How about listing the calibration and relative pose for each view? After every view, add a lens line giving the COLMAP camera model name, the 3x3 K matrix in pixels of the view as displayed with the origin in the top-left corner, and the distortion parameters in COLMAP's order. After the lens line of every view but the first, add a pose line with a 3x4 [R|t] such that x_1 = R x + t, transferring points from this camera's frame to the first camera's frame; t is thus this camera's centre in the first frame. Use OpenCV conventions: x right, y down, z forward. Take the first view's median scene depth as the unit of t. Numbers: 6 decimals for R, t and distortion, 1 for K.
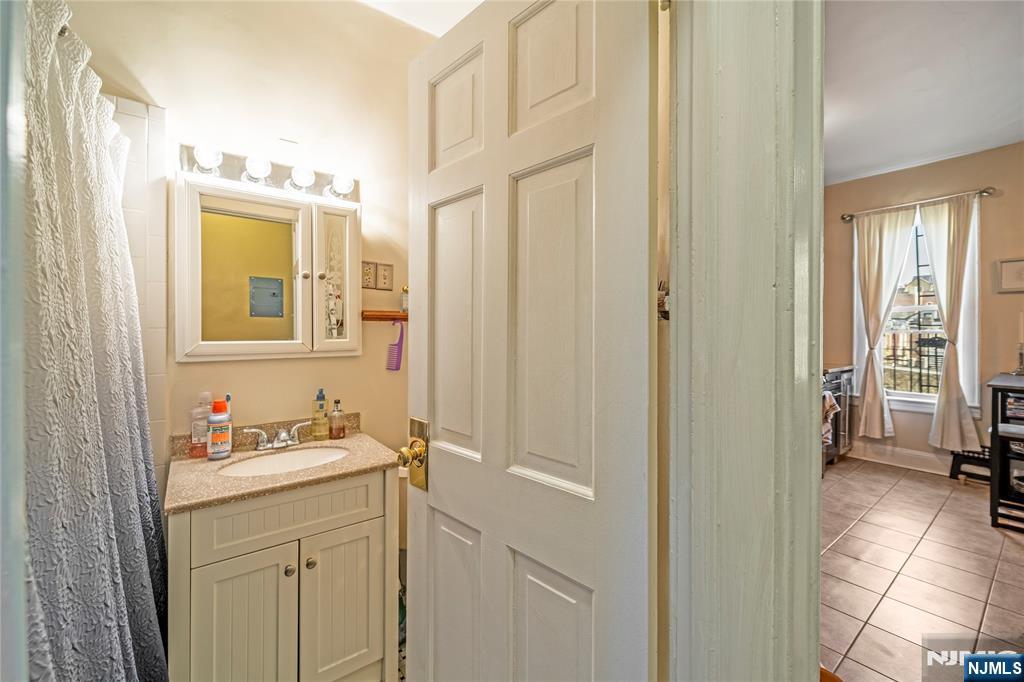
lens RADIAL K [[466.1, 0, 508.6], [0, 466.1, 334.1], [0, 0, 1]] dist [0.003675, 0.000546]
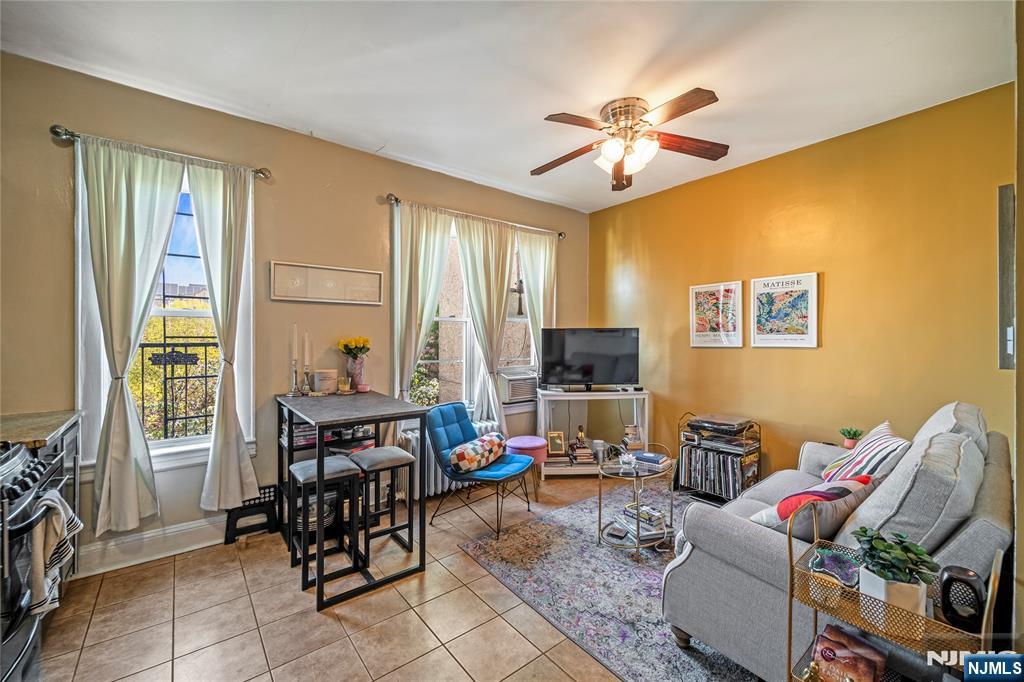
lens RADIAL K [[423.5, 0, 510.0], [0, 423.5, 338.3], [0, 0, 1]] dist [-0.003107, -0.003053]
pose [[0.037152, -0.001773, 0.999308, 0.294756], [0.007377, 0.999972, 0.001500, -0.016191], [-0.999282, 0.007316, 0.037164, 0.525977]]
